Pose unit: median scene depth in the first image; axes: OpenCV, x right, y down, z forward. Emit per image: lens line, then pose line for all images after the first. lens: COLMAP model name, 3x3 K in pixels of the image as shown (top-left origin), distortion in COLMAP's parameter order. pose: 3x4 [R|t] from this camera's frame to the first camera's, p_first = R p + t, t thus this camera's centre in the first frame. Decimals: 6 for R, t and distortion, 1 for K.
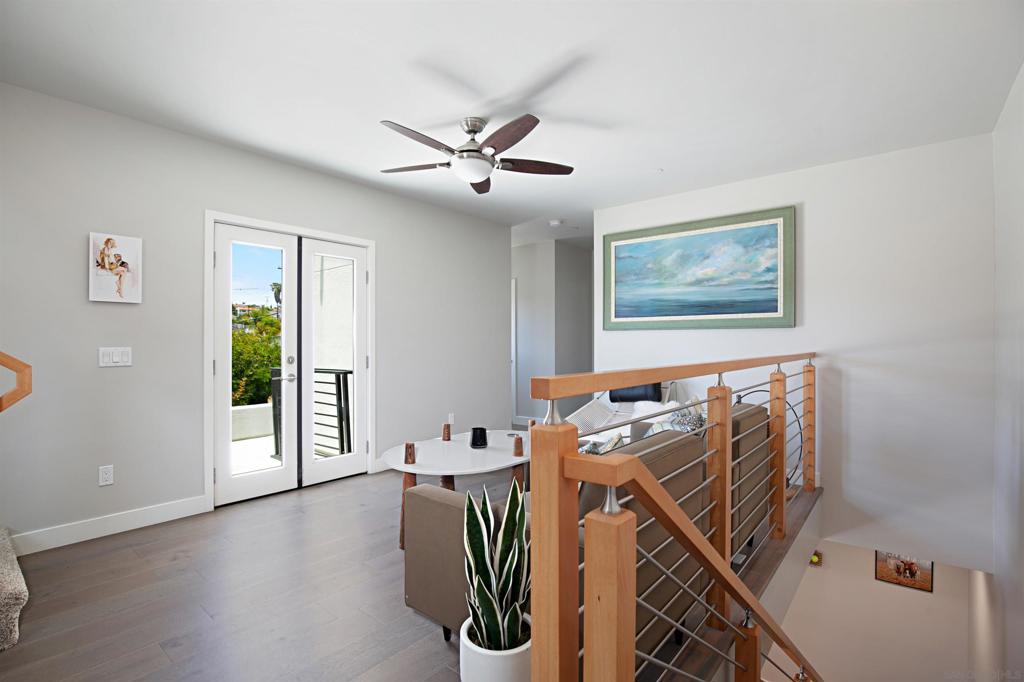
lens RADIAL K [[475.8, 0, 507.4], [0, 475.8, 341.6], [0, 0, 1]] dist [-0.029541, 0.008097]
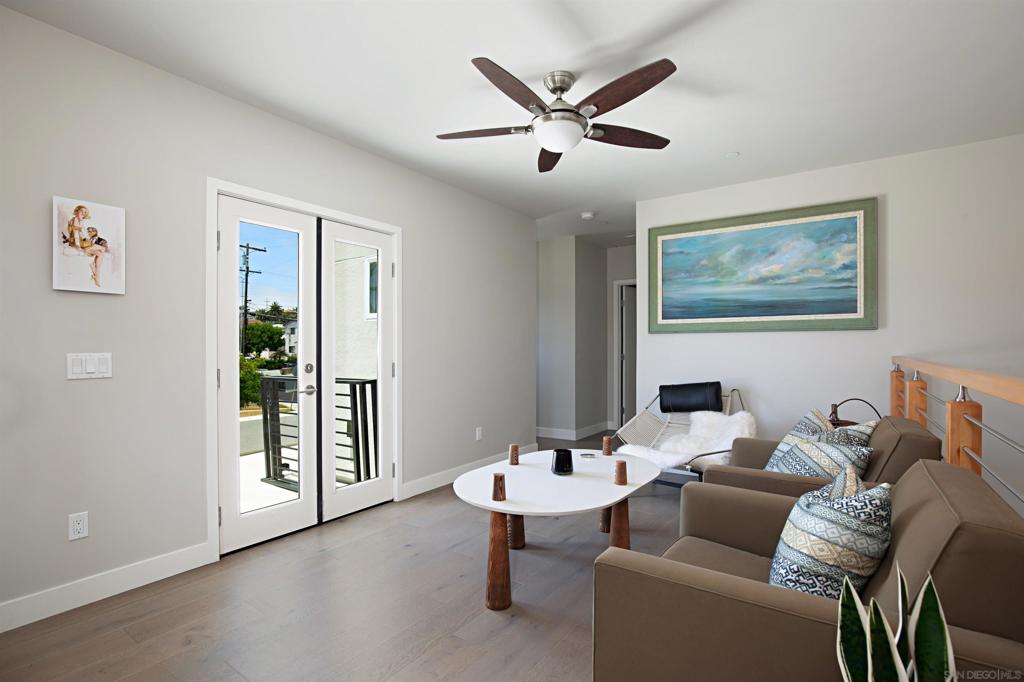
lens RADIAL K [[480.0, 0, 513.7], [0, 480.0, 347.4], [0, 0, 1]] dist [-0.026819, 0.009074]
pose [[0.995481, -0.001179, 0.094949, -0.180995], [0.001031, 0.999998, 0.001603, 0.002272], [-0.094950, -0.001498, 0.995481, 0.143032]]
